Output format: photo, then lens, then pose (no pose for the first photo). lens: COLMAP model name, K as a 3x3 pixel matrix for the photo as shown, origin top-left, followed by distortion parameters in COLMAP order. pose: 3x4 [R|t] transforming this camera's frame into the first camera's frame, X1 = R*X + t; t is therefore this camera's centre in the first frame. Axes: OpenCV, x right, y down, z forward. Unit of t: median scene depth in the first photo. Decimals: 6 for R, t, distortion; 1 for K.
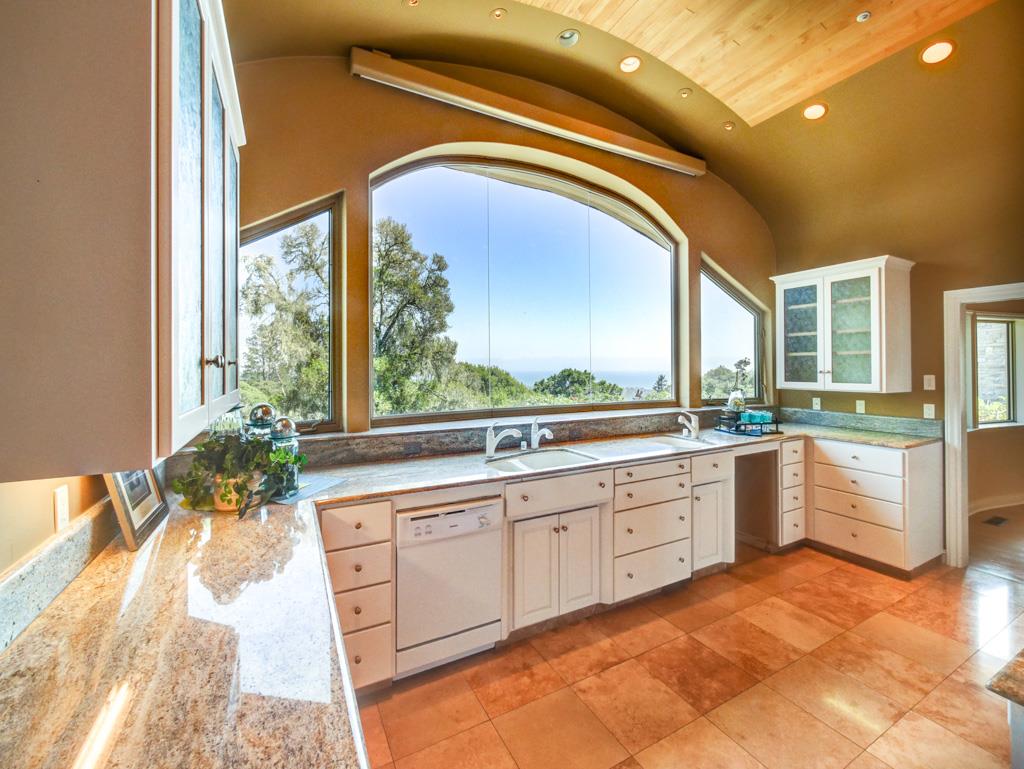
lens RADIAL K [[424.6, 0, 504.8], [0, 424.6, 365.5], [0, 0, 1]] dist [-0.002968, 0.000145]
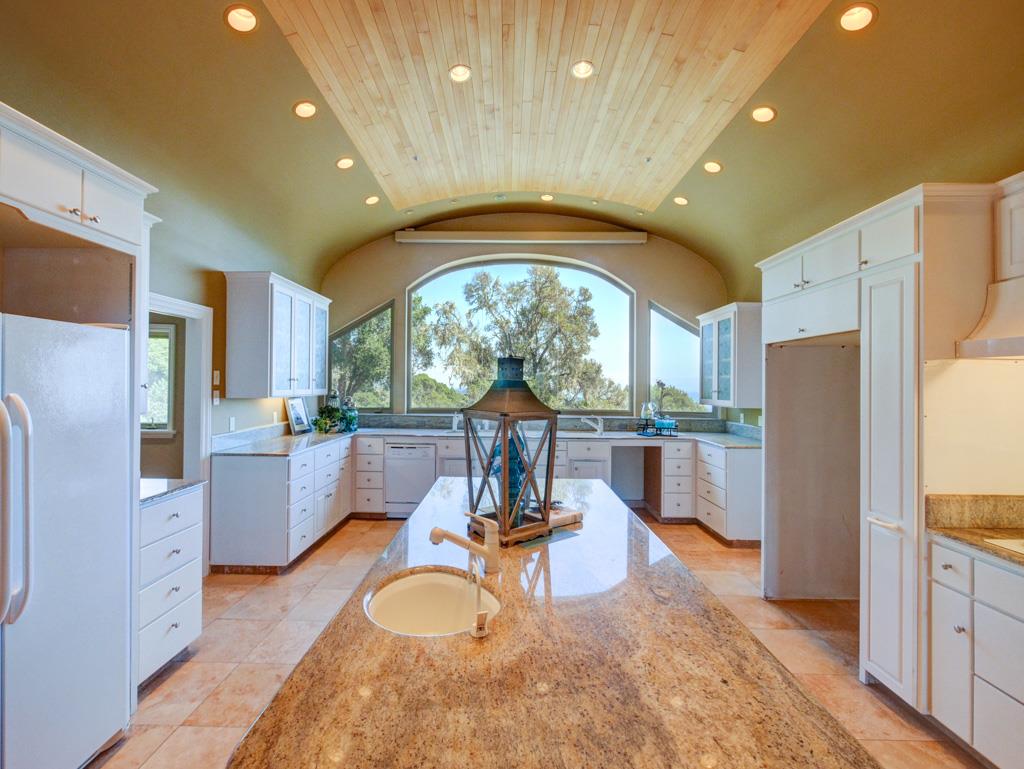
lens RADIAL K [[421.9, 0, 505.3], [0, 421.9, 378.7], [0, 0, 1]] dist [-0.001774, -0.000309]
pose [[0.886003, 0.007885, -0.463613, 1.031573], [-0.014633, 0.999833, -0.010960, 0.002302], [0.463449, 0.016494, 0.885970, -0.559112]]
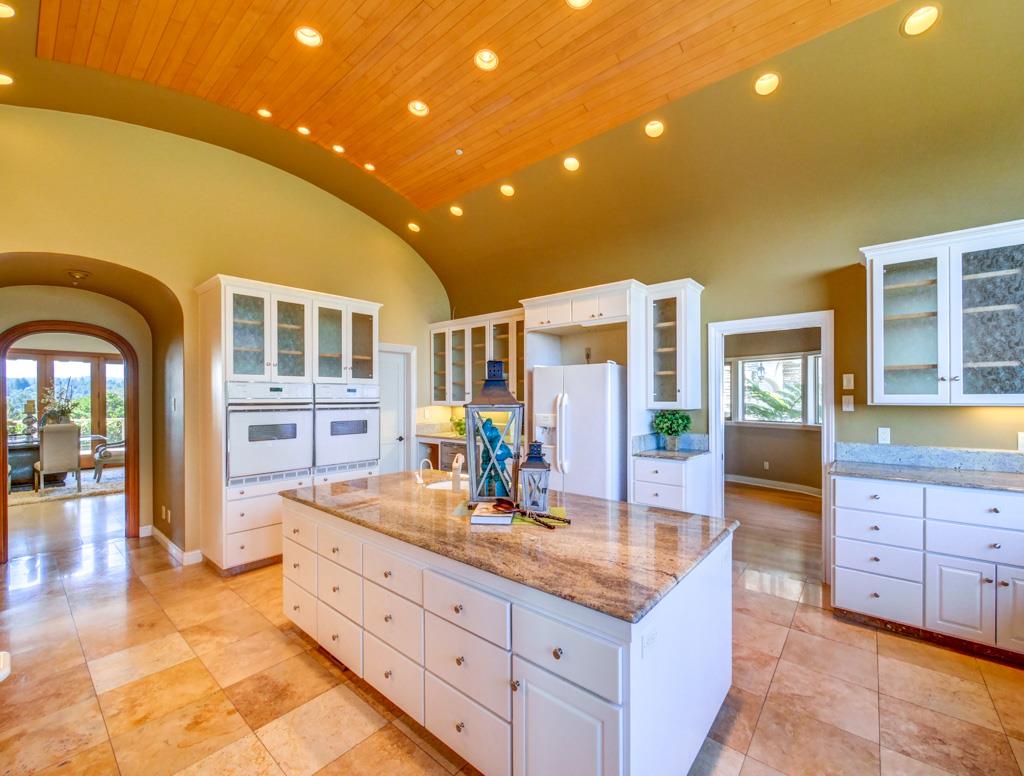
lens RADIAL K [[426.7, 0, 508.5], [0, 426.7, 396.6], [0, 0, 1]] dist [-0.002626, -0.001026]
pose [[-0.925045, 0.010023, -0.379724, 1.009301], [0.009935, 0.999948, 0.002191, 0.026396], [0.379727, -0.001746, -0.925097, 0.860535]]
